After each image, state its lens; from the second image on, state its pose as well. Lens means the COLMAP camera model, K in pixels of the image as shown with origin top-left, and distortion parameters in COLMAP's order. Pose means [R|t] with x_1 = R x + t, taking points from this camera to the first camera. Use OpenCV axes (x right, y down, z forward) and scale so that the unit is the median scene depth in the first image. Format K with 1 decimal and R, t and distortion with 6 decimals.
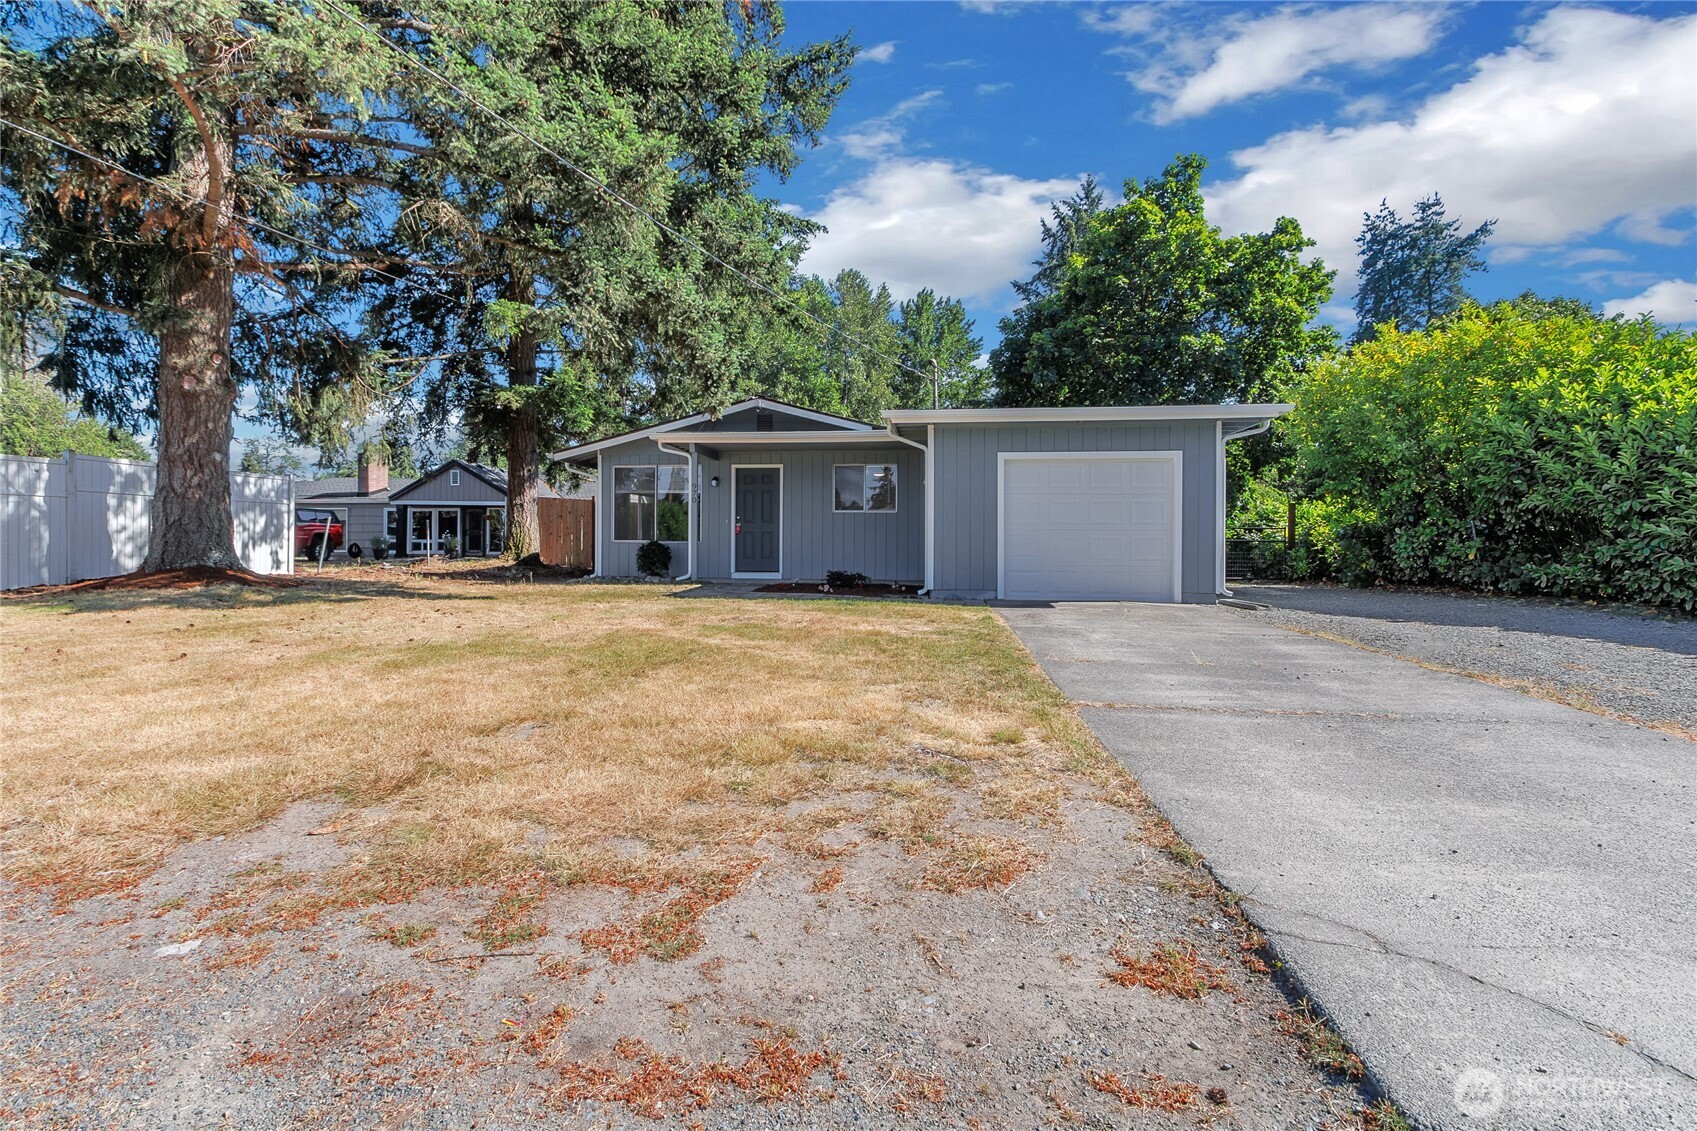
lens RADIAL K [[809.8, 0, 851.6], [0, 809.8, 546.8], [0, 0, 1]] dist [0.001530, 0.000026]
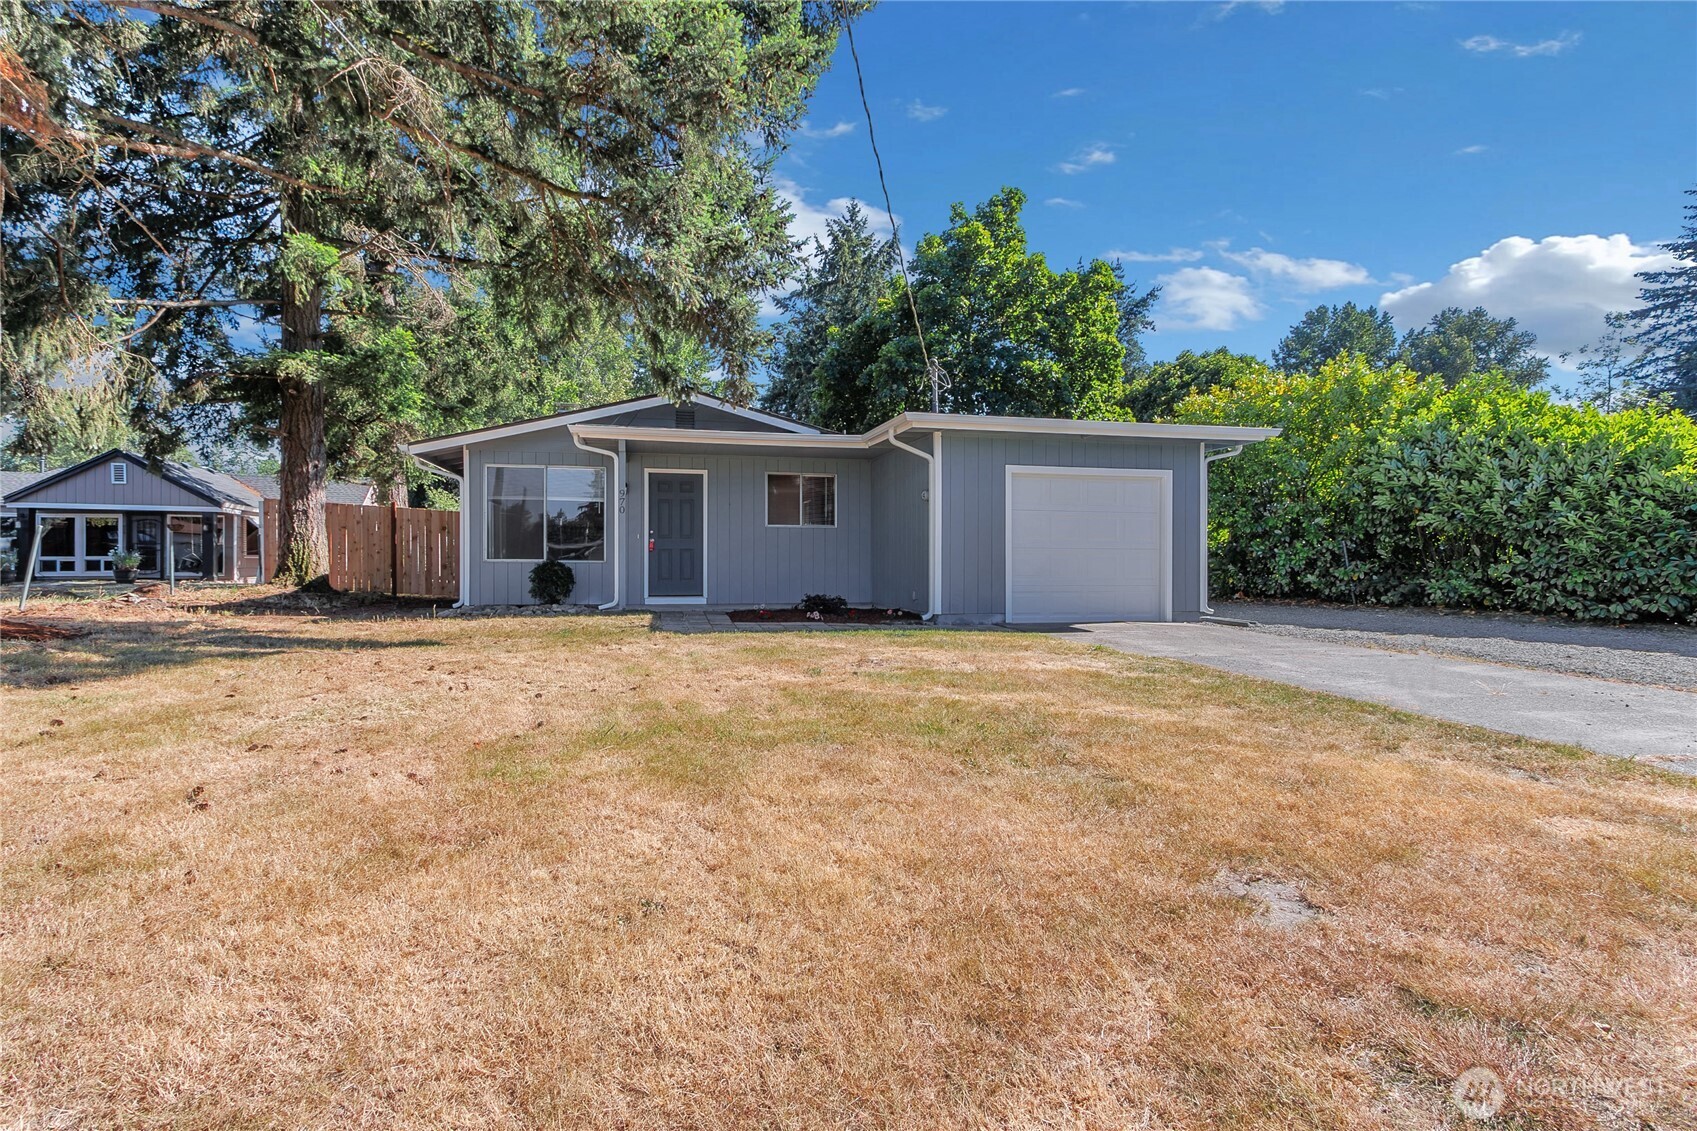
lens RADIAL K [[819.0, 0, 850.2], [0, 819.0, 554.9], [0, 0, 1]] dist [0.003378, -0.000253]
pose [[0.939778, 0.000009, 0.341786, -0.240789], [0.003006, 0.999961, -0.008292, -0.004704], [-0.341772, 0.008820, 0.939741, 0.137745]]
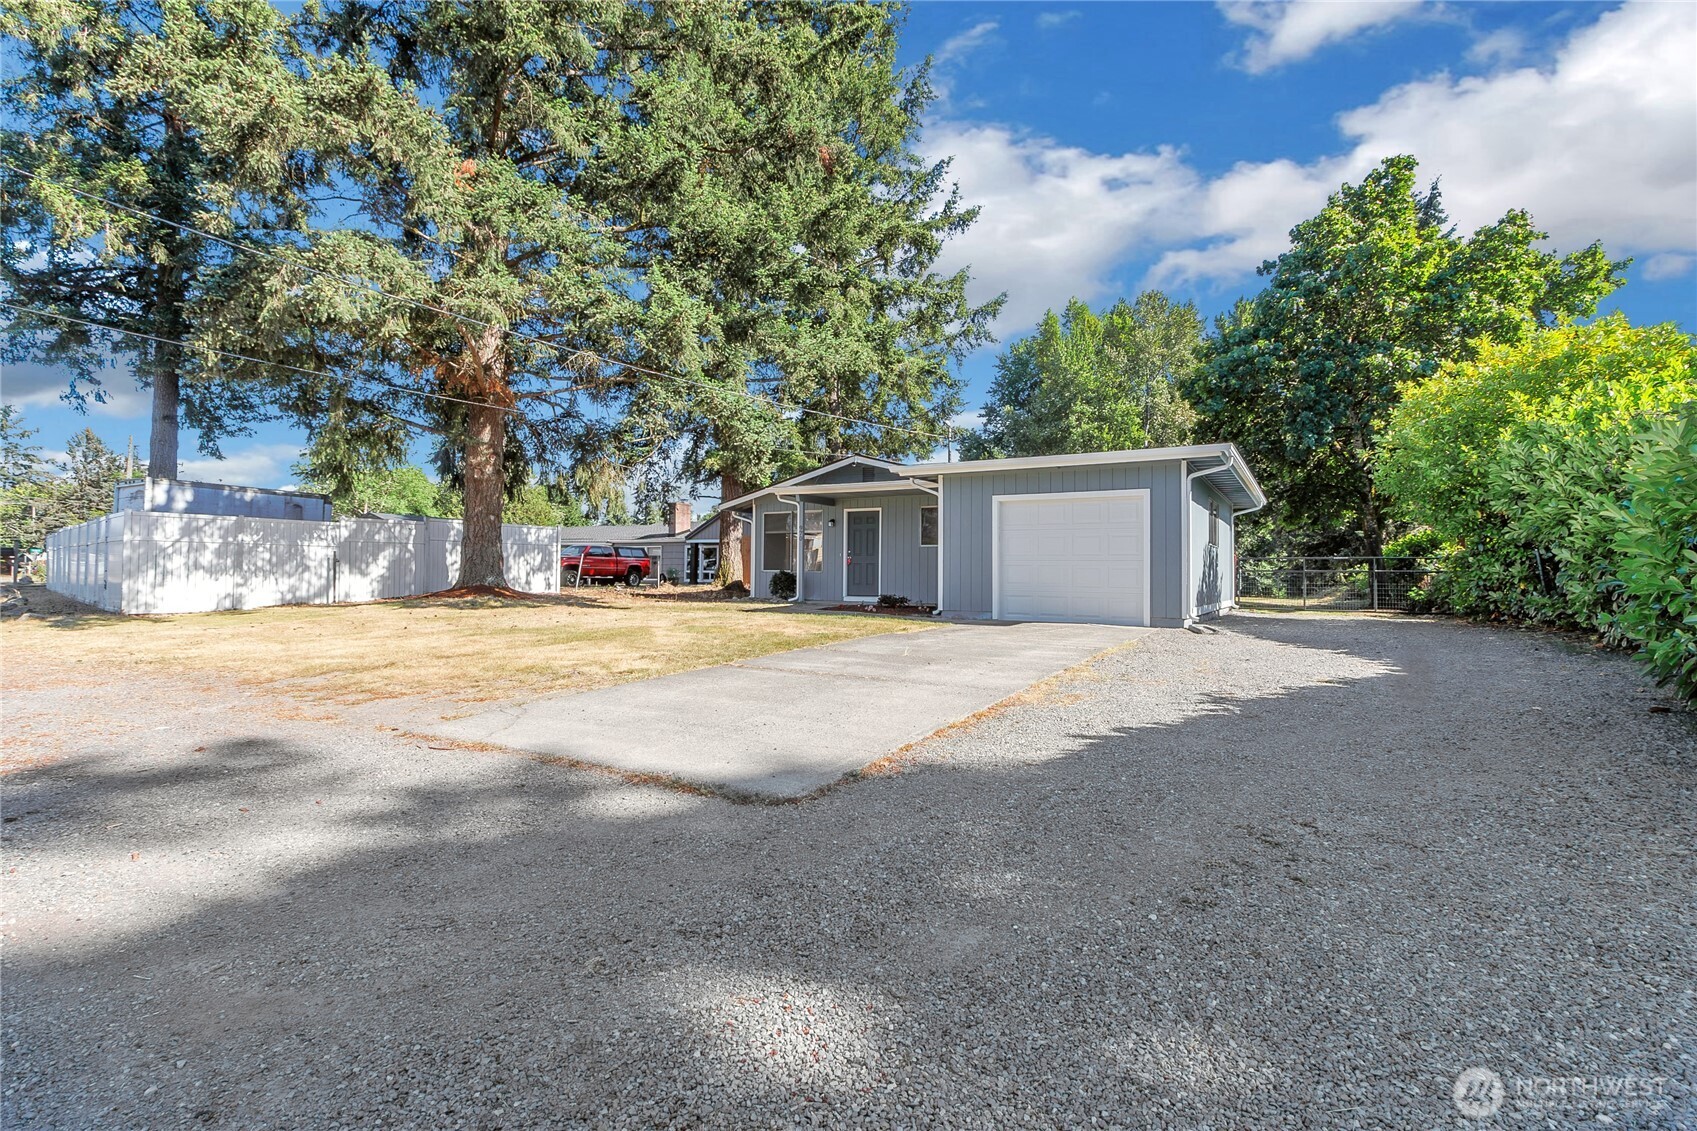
lens RADIAL K [[818.9, 0, 848.5], [0, 818.9, 565.5], [0, 0, 1]] dist [-0.029237, 0.000068]
pose [[0.915631, -0.002811, -0.402010, 0.365358], [-0.003729, 0.999873, -0.015483, 0.003847], [0.402003, 0.015675, 0.915504, -0.142025]]
